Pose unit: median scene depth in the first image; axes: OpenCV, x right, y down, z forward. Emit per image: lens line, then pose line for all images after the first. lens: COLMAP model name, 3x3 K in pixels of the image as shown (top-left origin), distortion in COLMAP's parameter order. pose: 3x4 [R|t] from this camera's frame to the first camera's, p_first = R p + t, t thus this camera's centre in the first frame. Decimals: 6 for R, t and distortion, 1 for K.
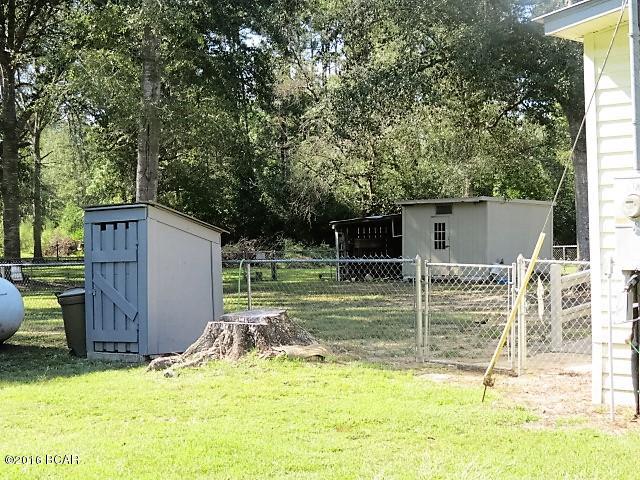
lens RADIAL K [[1149.3, 0, 320.0], [0, 1149.3, 240.0], [0, 0, 1]] dist [-0.143715, 0.354755]
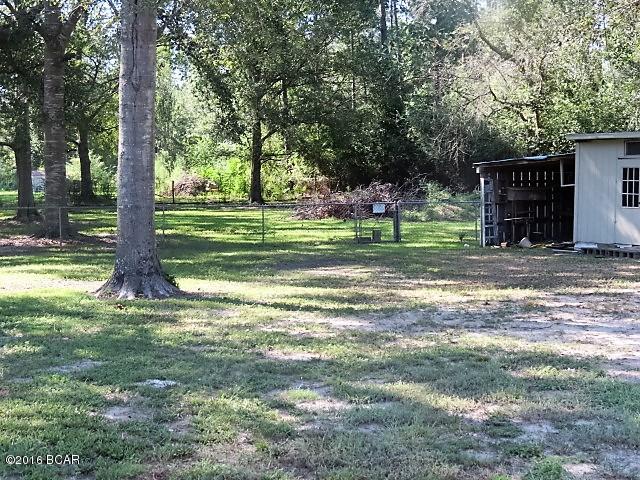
lens RADIAL K [[1149.3, 0, 320.0], [0, 1149.3, 240.0], [0, 0, 1]] dist [-0.143715, 0.354755]
pose [[0.988677, 0.022932, -0.148297, 0.015052], [-0.015012, 0.998411, 0.054307, -0.003815], [0.149307, -0.051466, 0.987451, 0.196769]]
